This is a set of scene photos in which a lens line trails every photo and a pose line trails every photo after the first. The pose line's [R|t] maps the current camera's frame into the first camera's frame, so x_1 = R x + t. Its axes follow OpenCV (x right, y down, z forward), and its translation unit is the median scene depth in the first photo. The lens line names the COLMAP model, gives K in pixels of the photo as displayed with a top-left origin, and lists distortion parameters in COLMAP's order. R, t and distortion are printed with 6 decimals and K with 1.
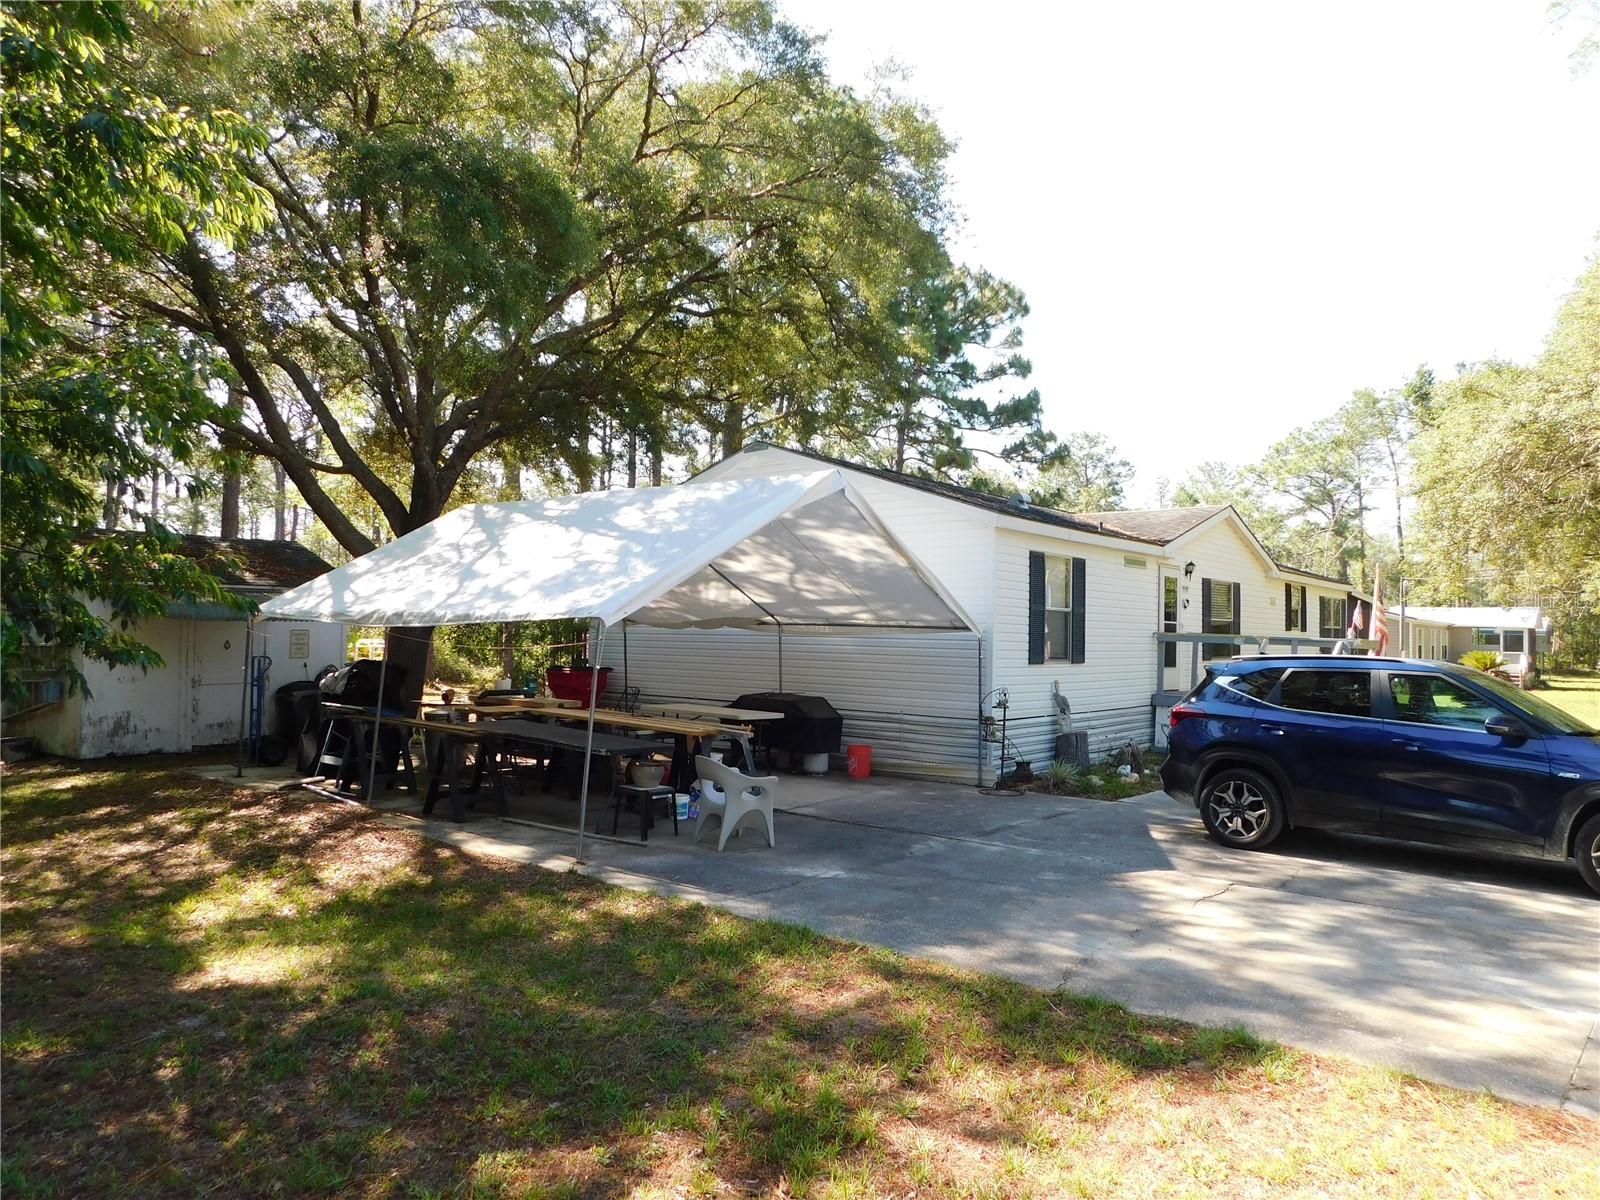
lens RADIAL K [[1056.7, 0, 800.0], [0, 1056.7, 600.0], [0, 0, 1]] dist [-0.054842, 0.053209]
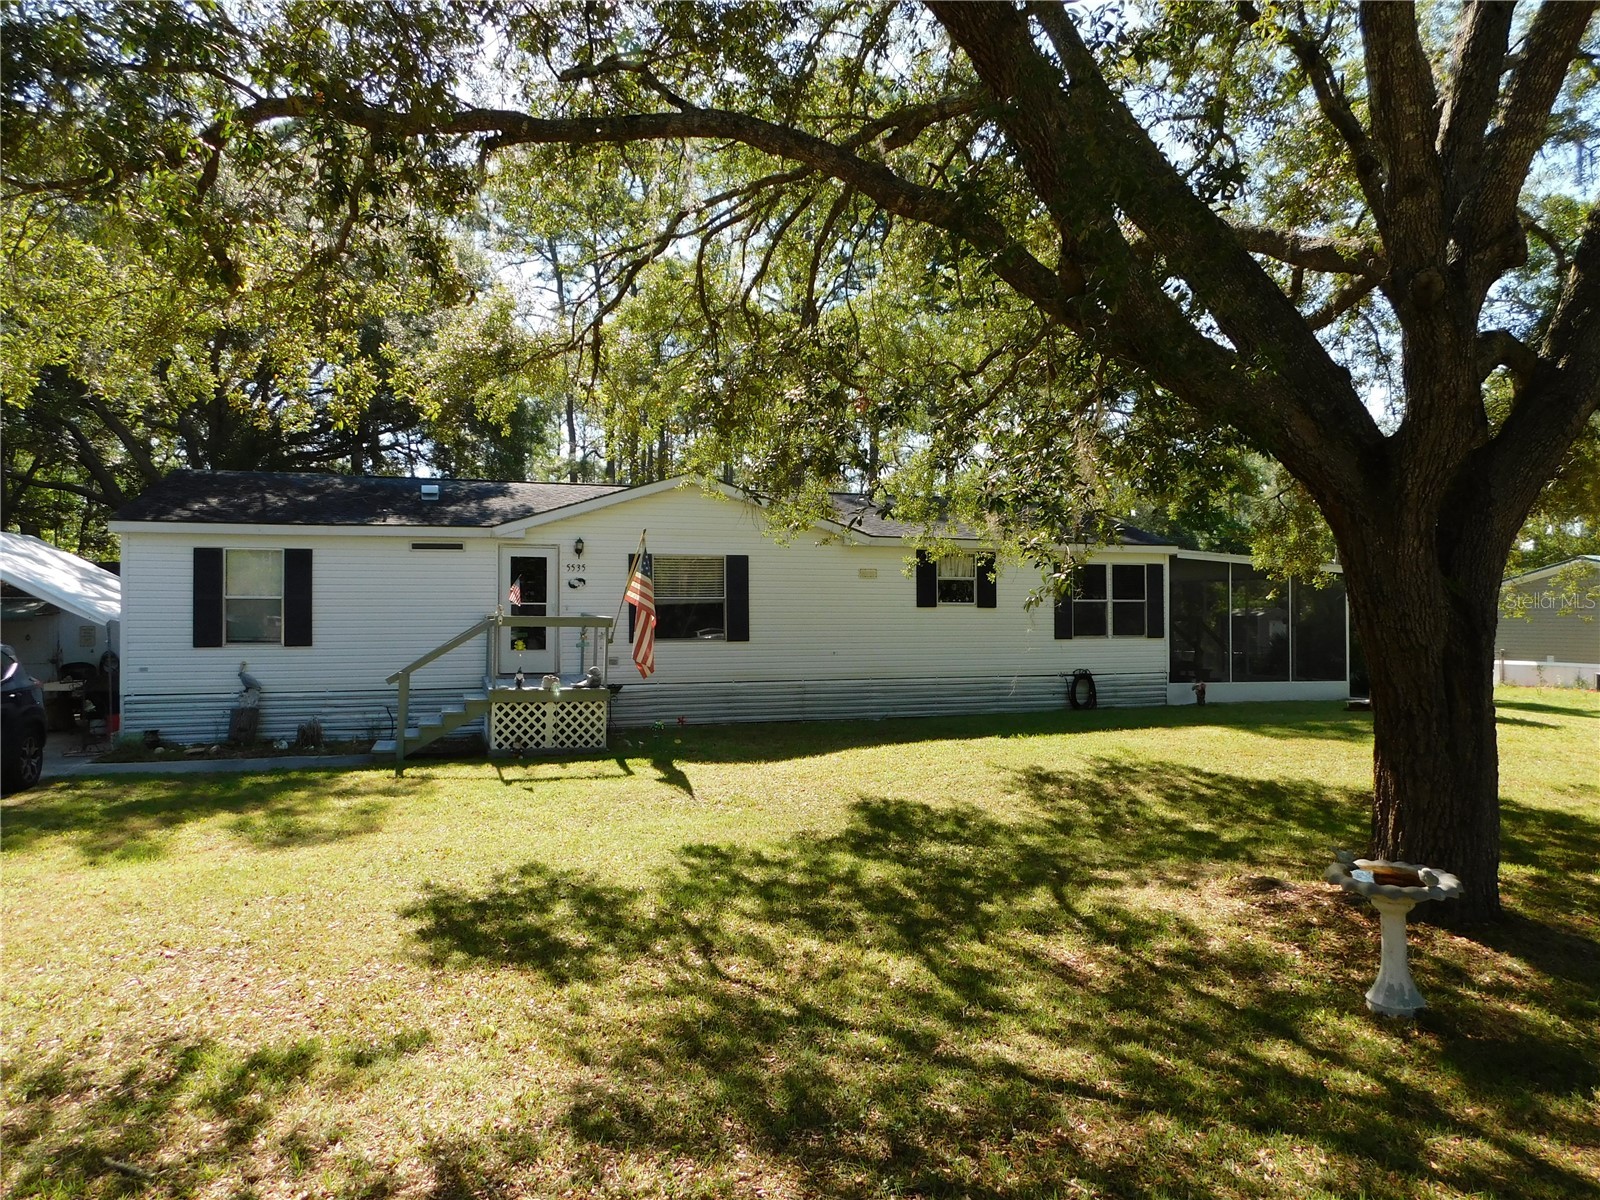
lens RADIAL K [[1056.7, 0, 800.0], [0, 1056.7, 600.0], [0, 0, 1]] dist [-0.054842, 0.053209]
pose [[0.853449, -0.033329, -0.520109, 1.330093], [0.038061, 0.999274, -0.001581, 0.035857], [0.519784, -0.018447, 0.854098, 0.364551]]
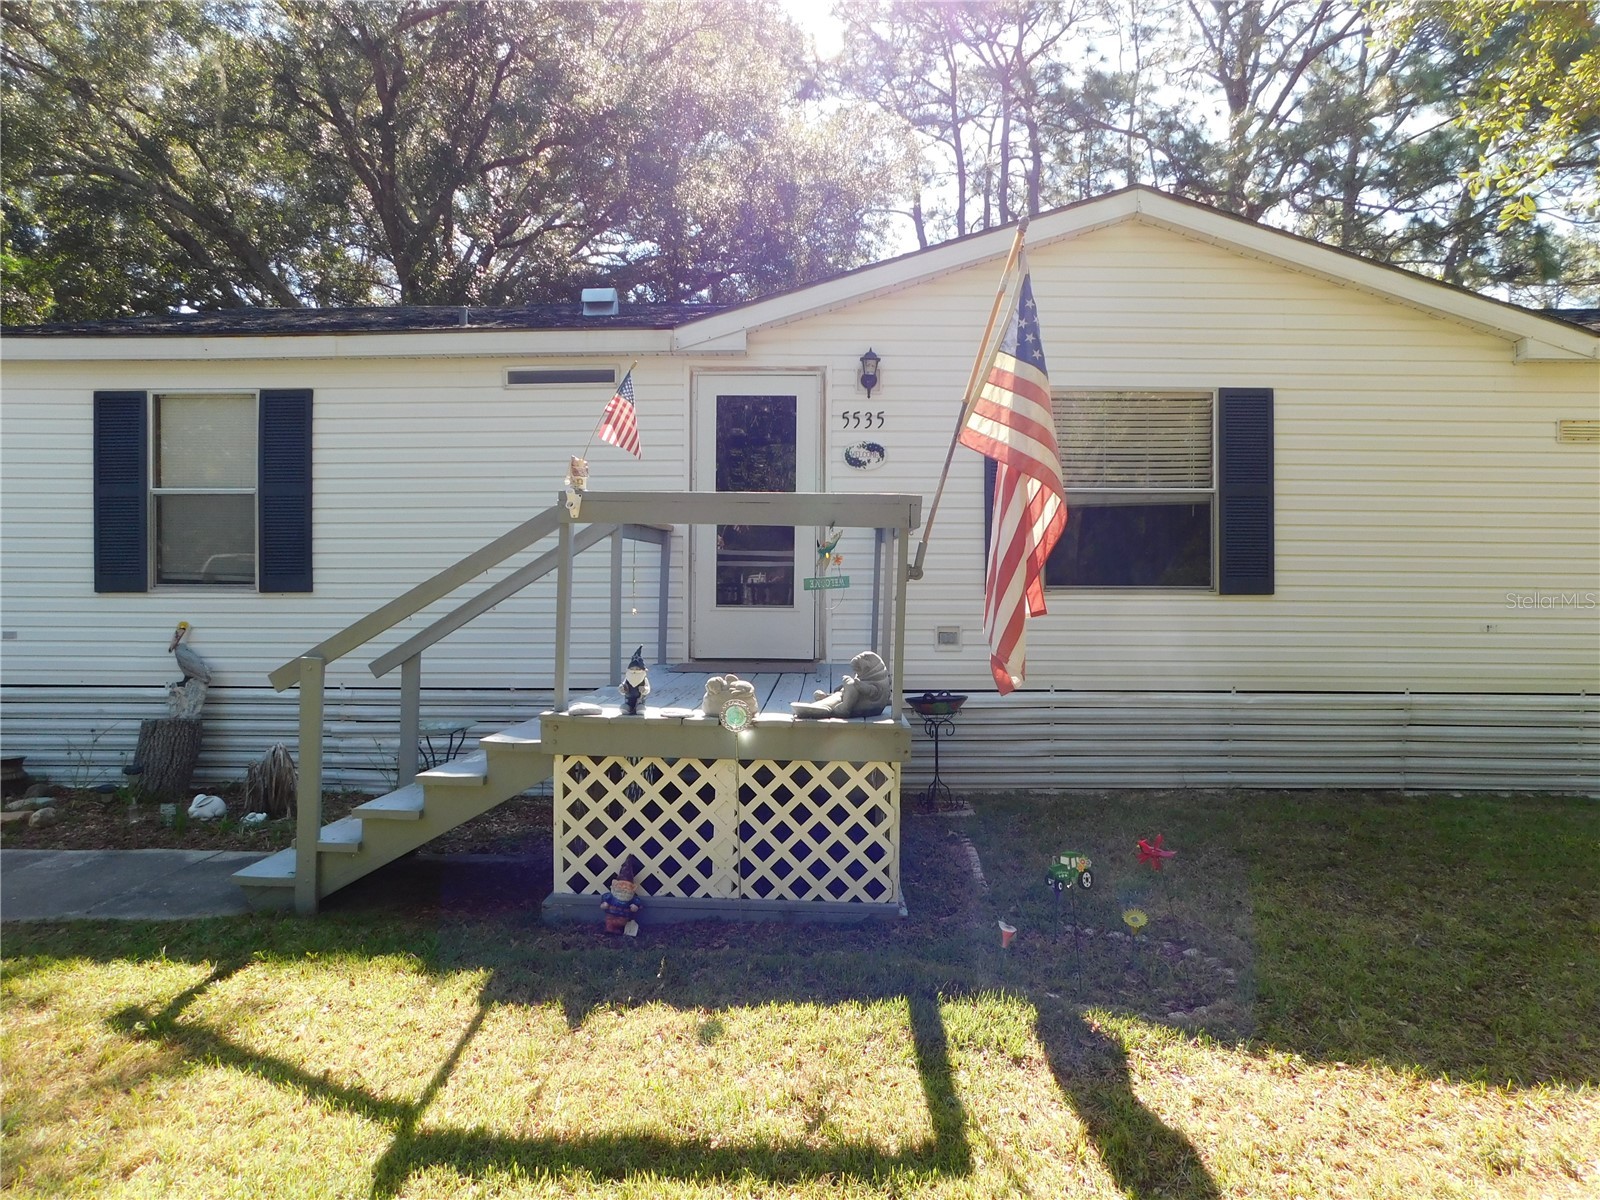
lens RADIAL K [[1056.7, 0, 800.0], [0, 1056.7, 600.0], [0, 0, 1]] dist [-0.054842, 0.053209]
pose [[0.622435, -0.016040, -0.782507, 0.866157], [0.035126, 0.999355, 0.007456, 0.072516], [0.781883, -0.032128, 0.622597, 0.918693]]
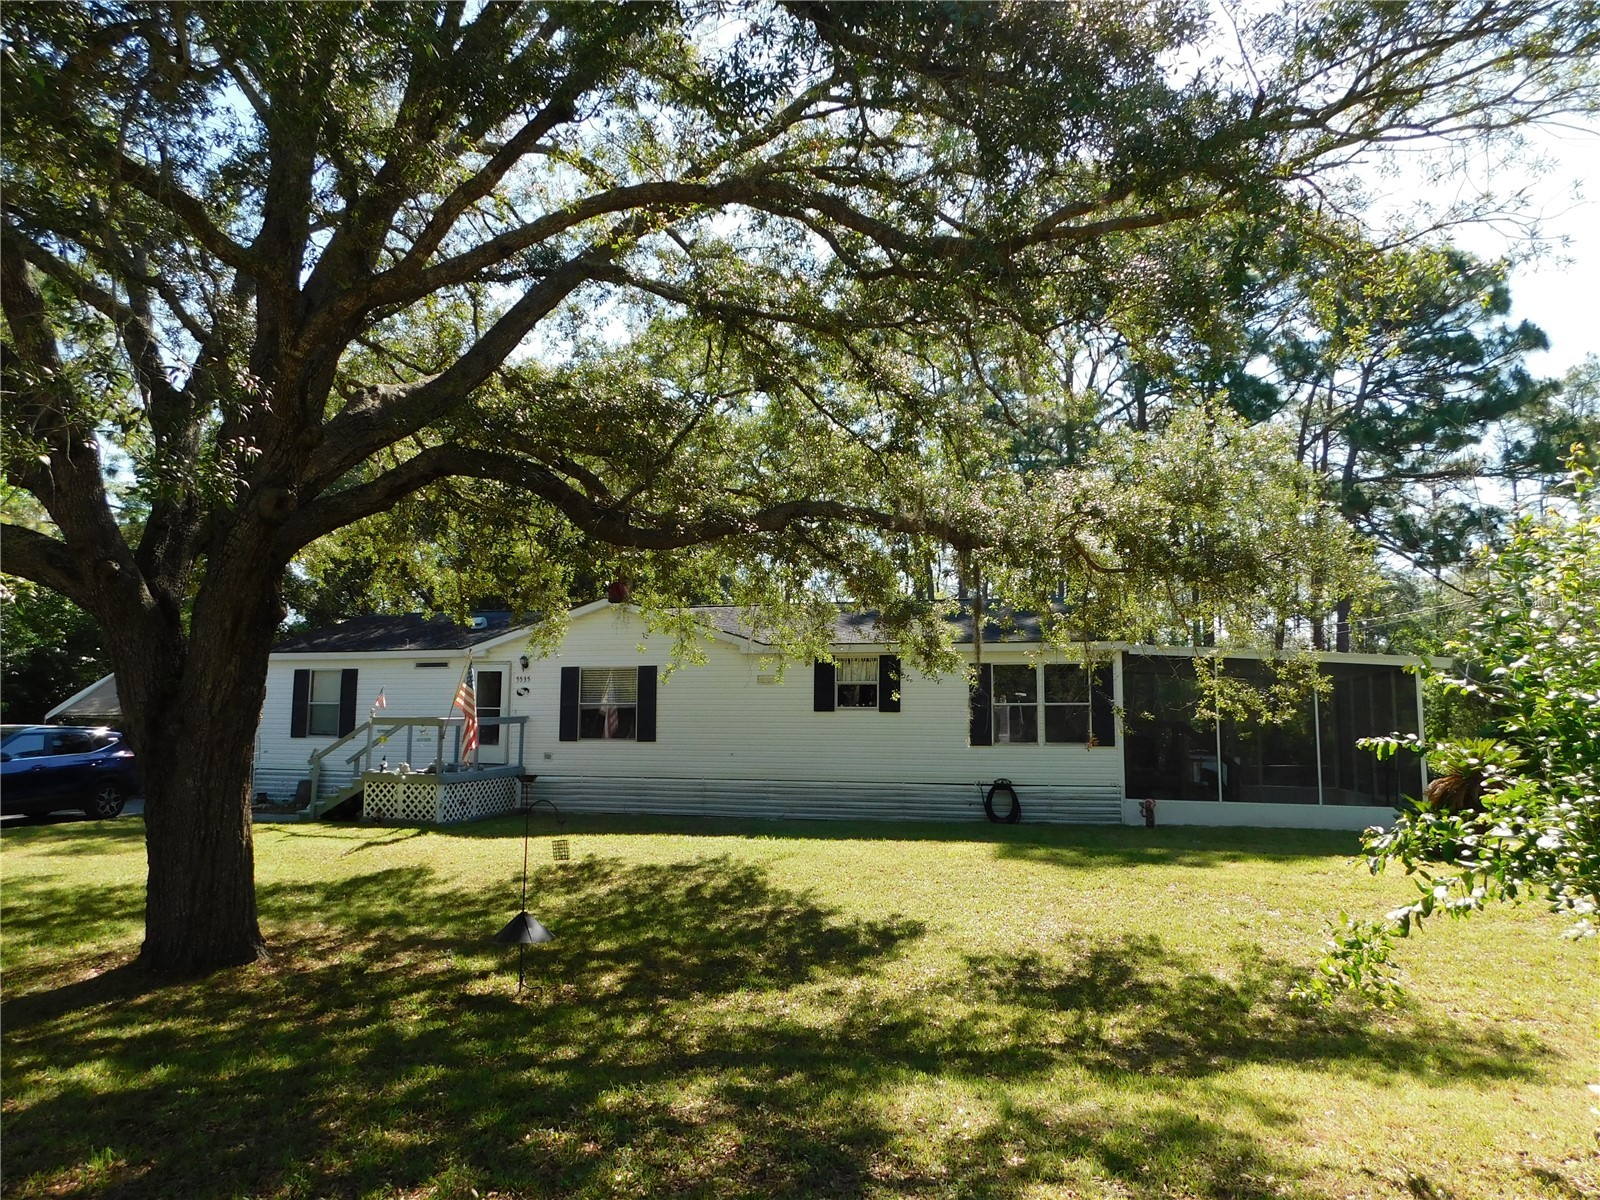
lens RADIAL K [[1056.7, 0, 800.0], [0, 1056.7, 600.0], [0, 0, 1]] dist [-0.054842, 0.053209]
pose [[0.419840, -0.125831, -0.898833, 2.023638], [0.033932, 0.991826, -0.123000, 0.074036], [0.906964, 0.021141, 0.420678, 0.998700]]
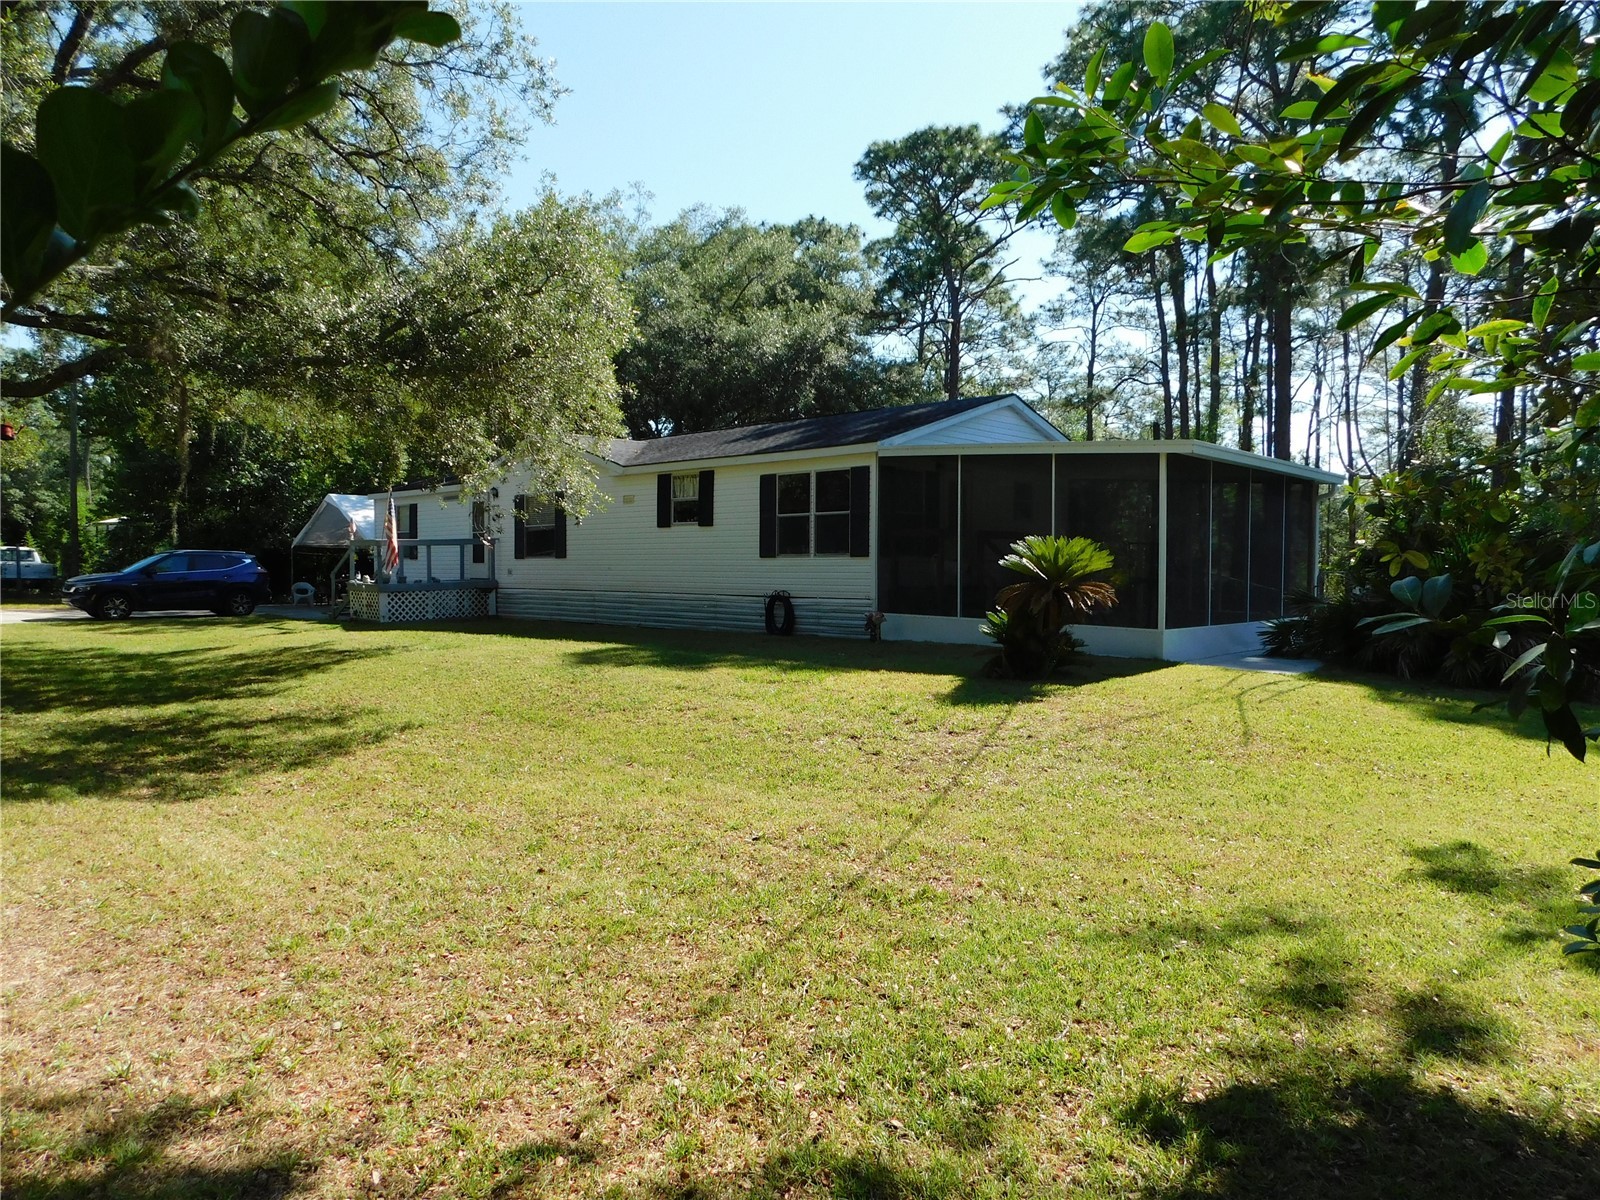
lens RADIAL K [[1056.7, 0, 800.0], [0, 1056.7, 600.0], [0, 0, 1]] dist [-0.054842, 0.053209]
pose [[-0.058215, 0.010748, -0.998246, 2.228315], [0.031663, 0.999459, 0.008915, 0.144115], [0.997802, -0.031089, -0.058523, 1.896226]]
